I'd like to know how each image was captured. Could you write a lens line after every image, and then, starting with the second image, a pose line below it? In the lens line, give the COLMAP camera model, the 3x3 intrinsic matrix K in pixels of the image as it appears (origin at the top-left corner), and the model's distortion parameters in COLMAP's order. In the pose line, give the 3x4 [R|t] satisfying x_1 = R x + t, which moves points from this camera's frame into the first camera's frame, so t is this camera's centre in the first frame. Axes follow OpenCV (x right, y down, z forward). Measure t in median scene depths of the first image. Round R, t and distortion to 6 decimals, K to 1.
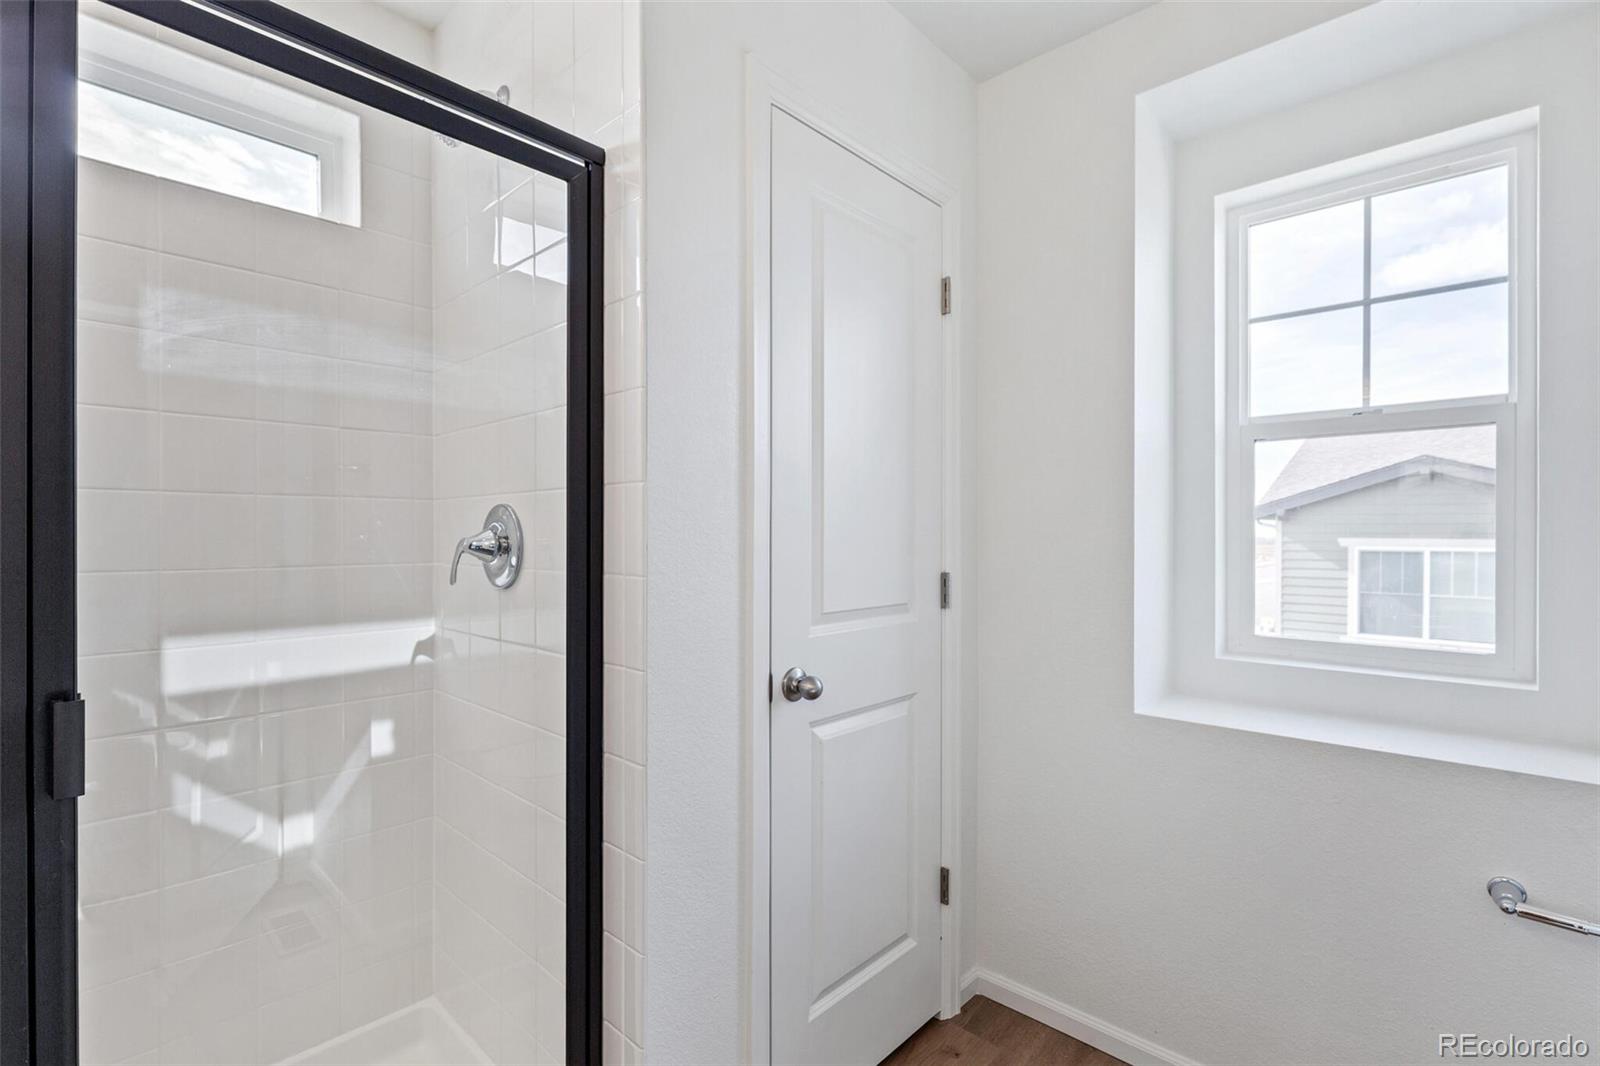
lens RADIAL K [[732.9, 0, 795.0], [0, 732.9, 527.9], [0, 0, 1]] dist [0.001802, 0.000108]
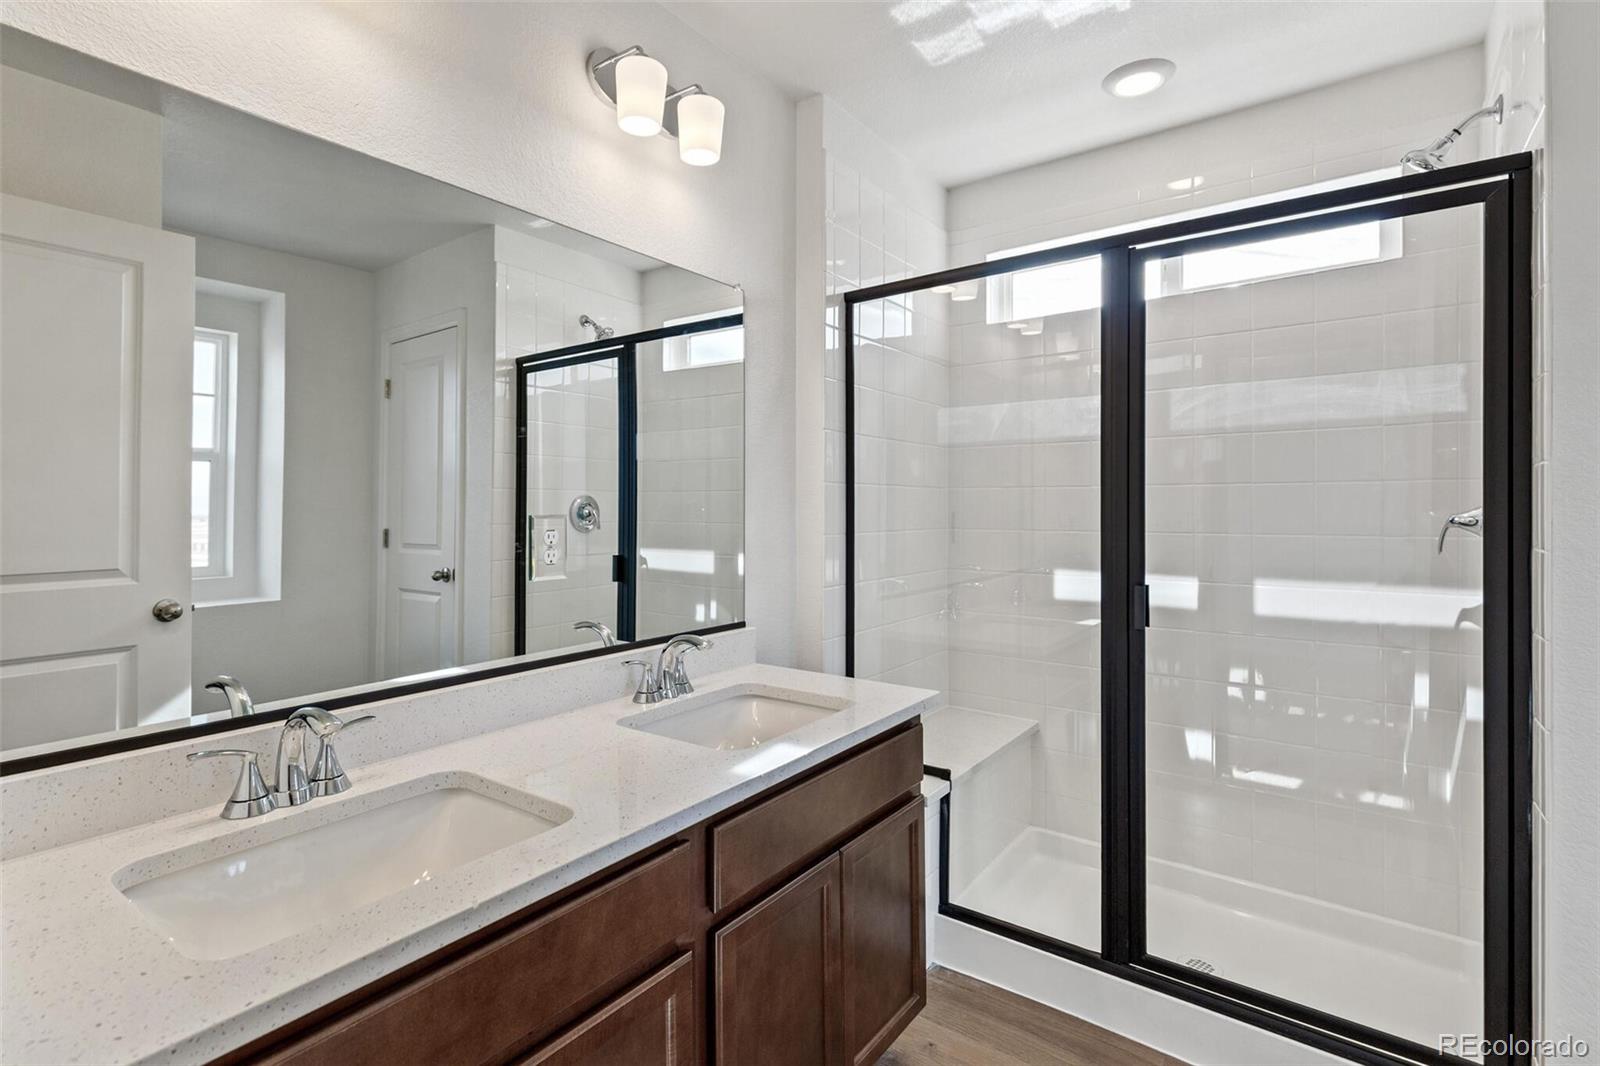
lens RADIAL K [[732.9, 0, 795.0], [0, 732.9, 527.9], [0, 0, 1]] dist [0.001802, 0.000108]
pose [[0.124515, 0.027837, -0.991827, 0.686886], [0.001325, 0.999601, 0.028222, 0.001545], [0.992217, -0.004828, 0.124428, -0.204235]]
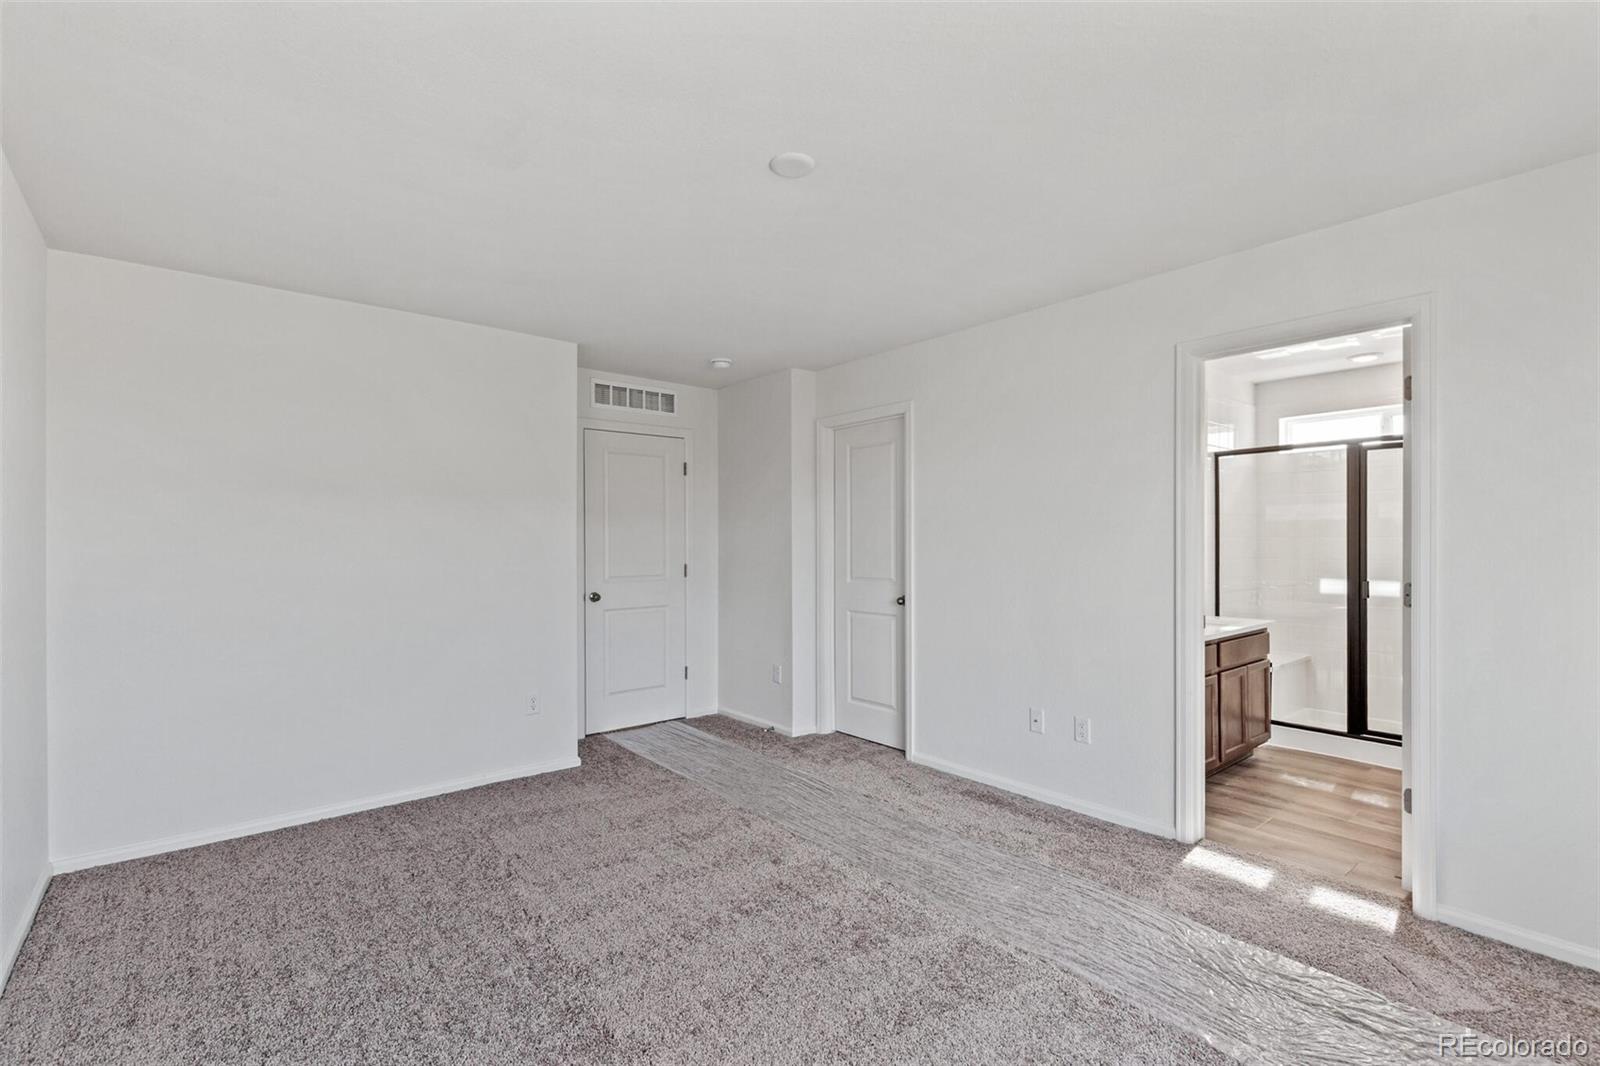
lens RADIAL K [[790.0, 0, 779.6], [0, 790.0, 530.9], [0, 0, 1]] dist [0.000548, -0.000547]
pose [[-0.097823, -0.004182, -0.995195, 3.247243], [-0.008901, 0.999955, -0.003327, -0.051352], [0.995164, 0.008533, -0.097856, -1.693562]]
